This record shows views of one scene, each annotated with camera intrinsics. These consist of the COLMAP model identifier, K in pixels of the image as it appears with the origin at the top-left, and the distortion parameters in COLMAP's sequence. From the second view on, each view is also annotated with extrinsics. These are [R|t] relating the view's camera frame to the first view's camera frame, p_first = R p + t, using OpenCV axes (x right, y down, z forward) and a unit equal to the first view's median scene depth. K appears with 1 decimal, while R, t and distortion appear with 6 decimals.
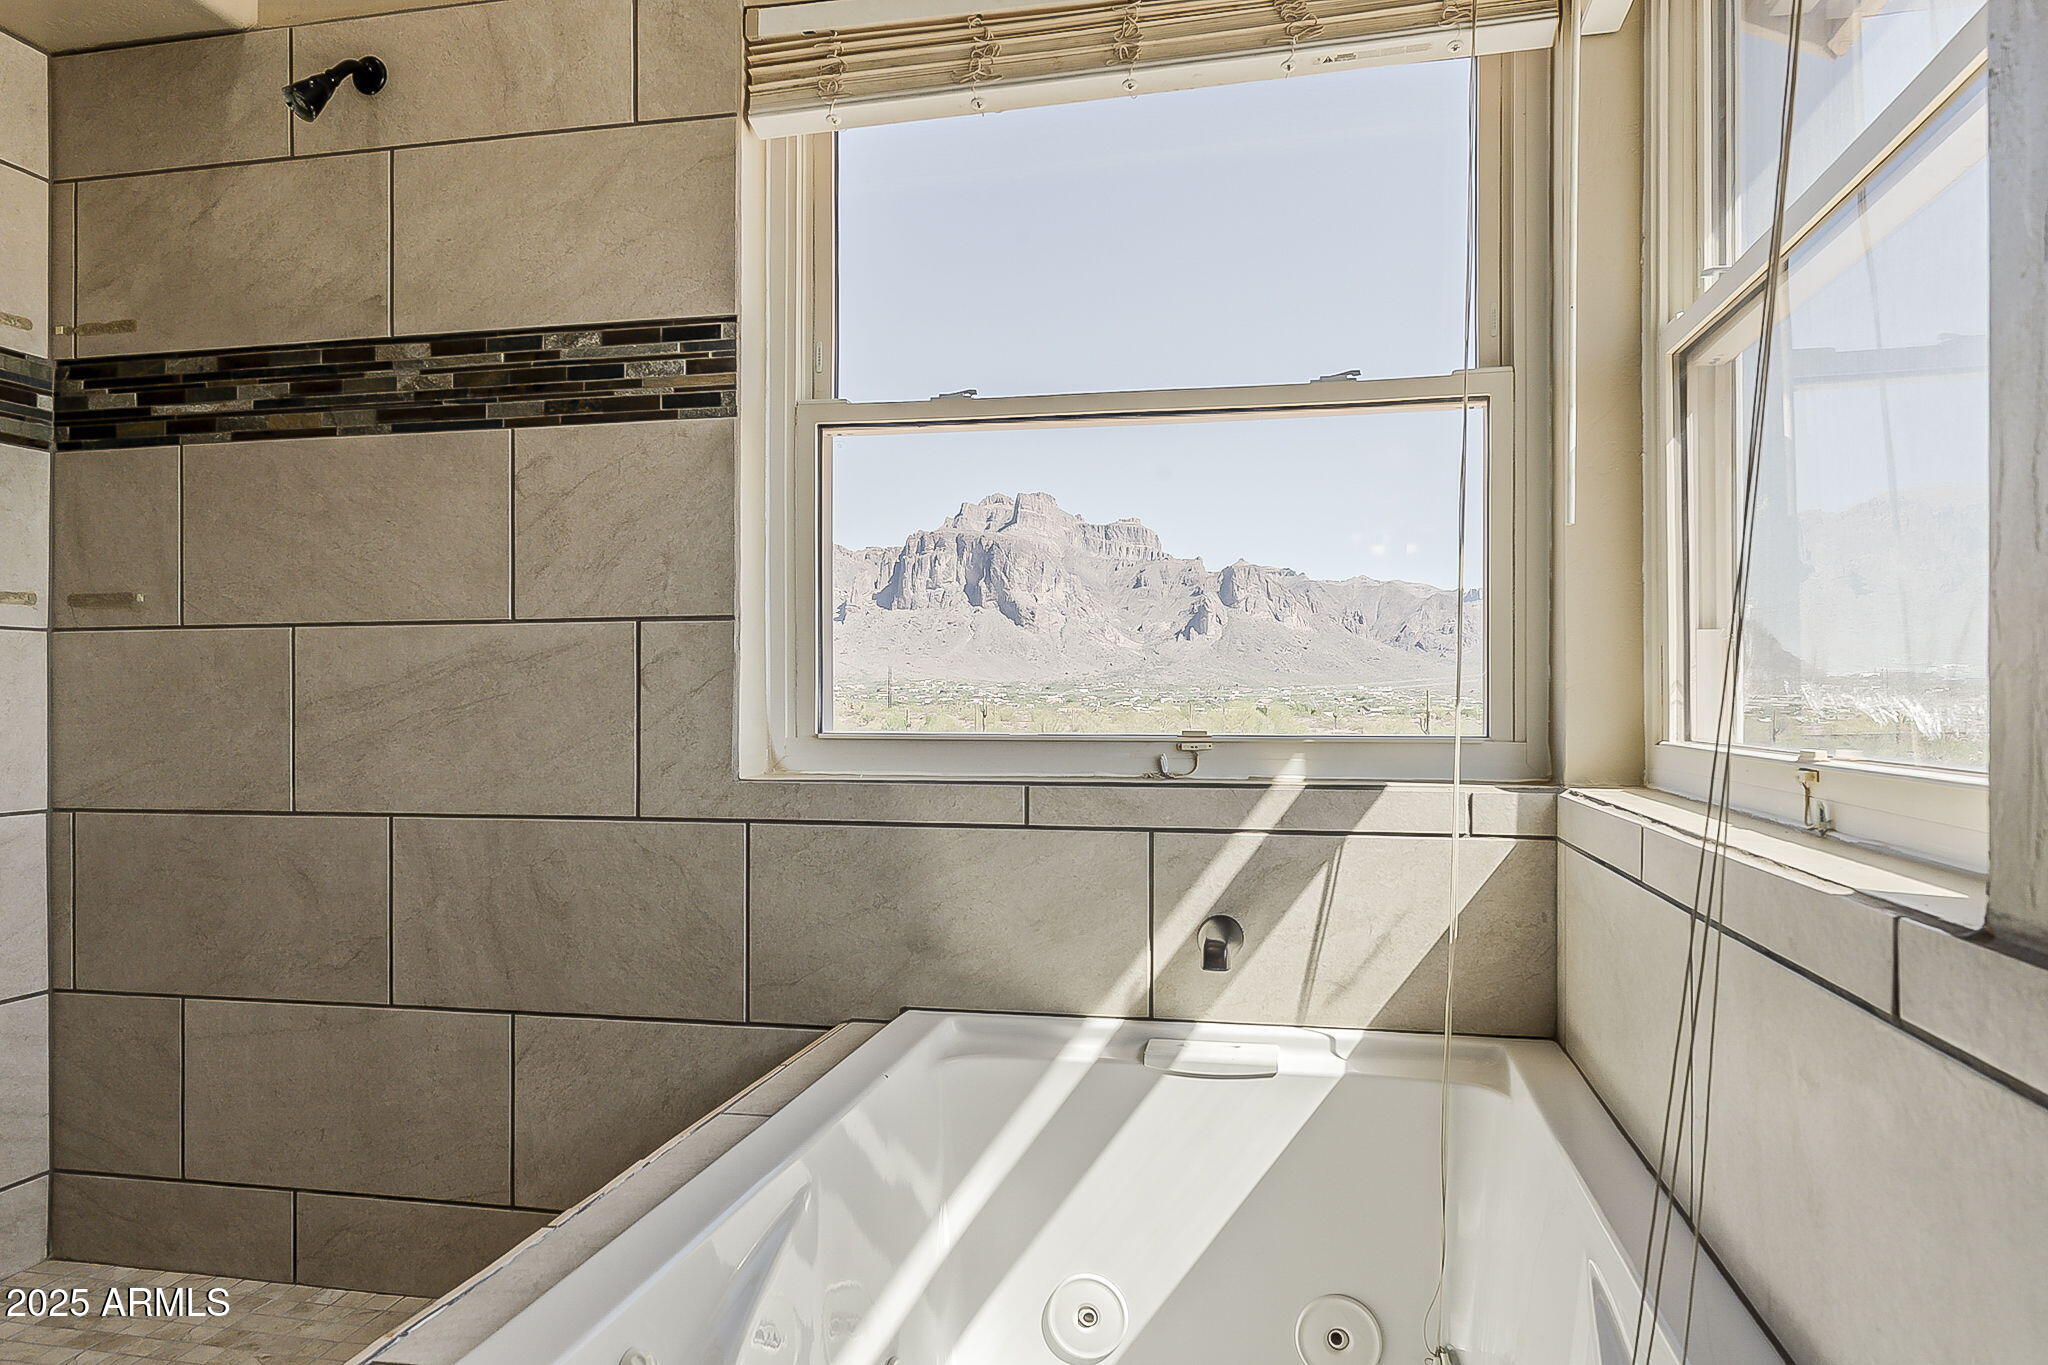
lens RADIAL K [[1389.7, 0, 1015.0], [0, 1389.7, 698.4], [0, 0, 1]] dist [0.002721, -0.000813]
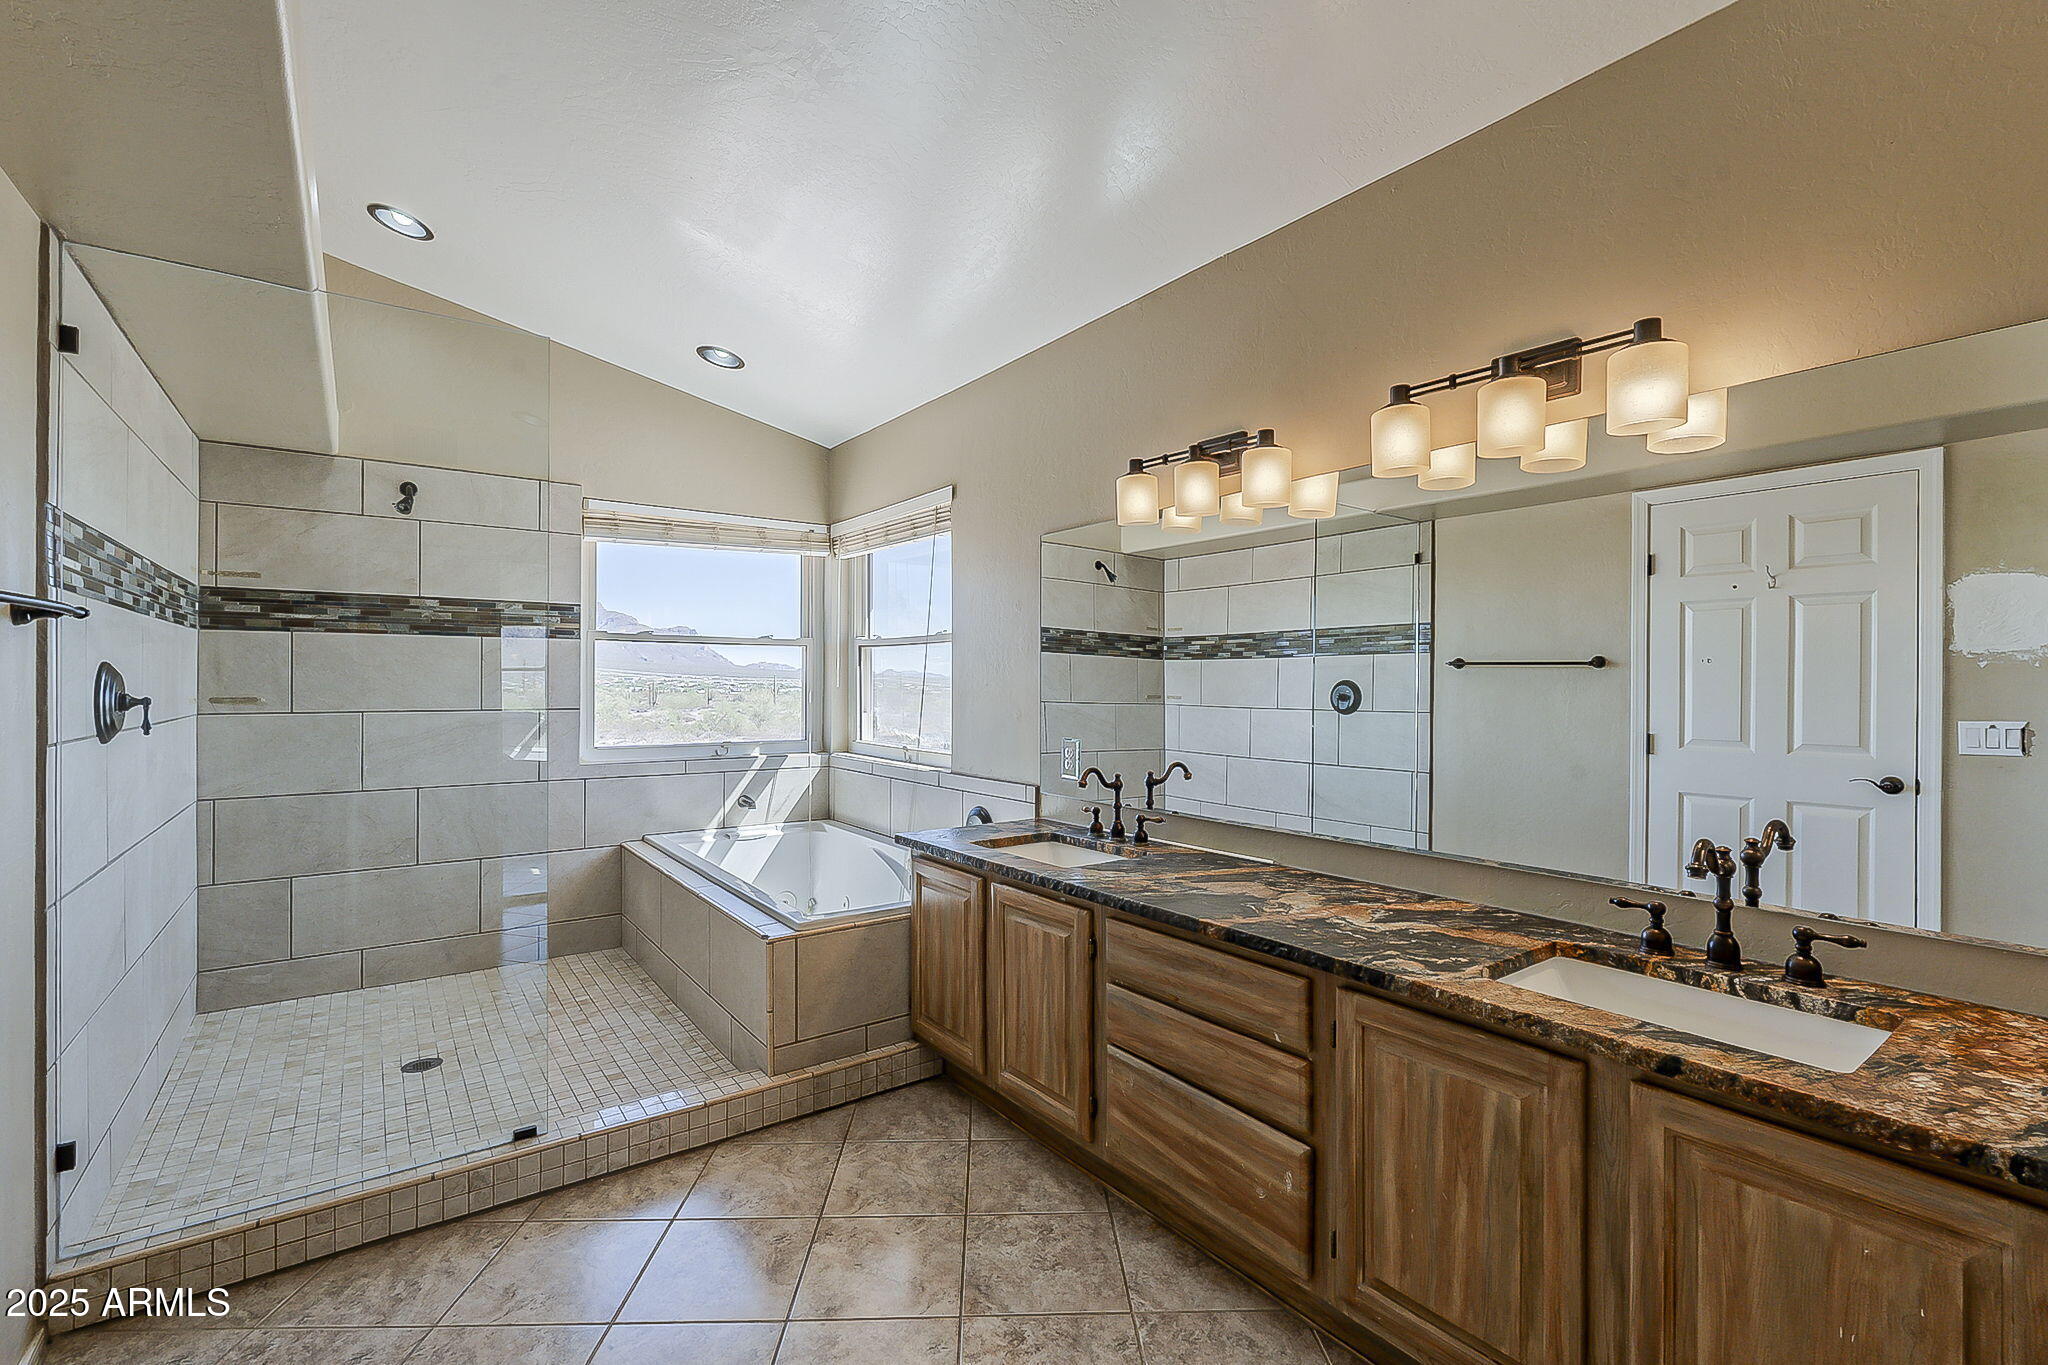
lens RADIAL K [[902.0, 0, 1018.1], [0, 902.0, 679.1], [0, 0, 1]] dist [0.001529, 0.000107]
pose [[0.665674, 0.008465, 0.746194, -0.932961], [-0.004457, 0.999963, -0.007368, -0.103511], [-0.746229, 0.001579, 0.665687, -0.871366]]
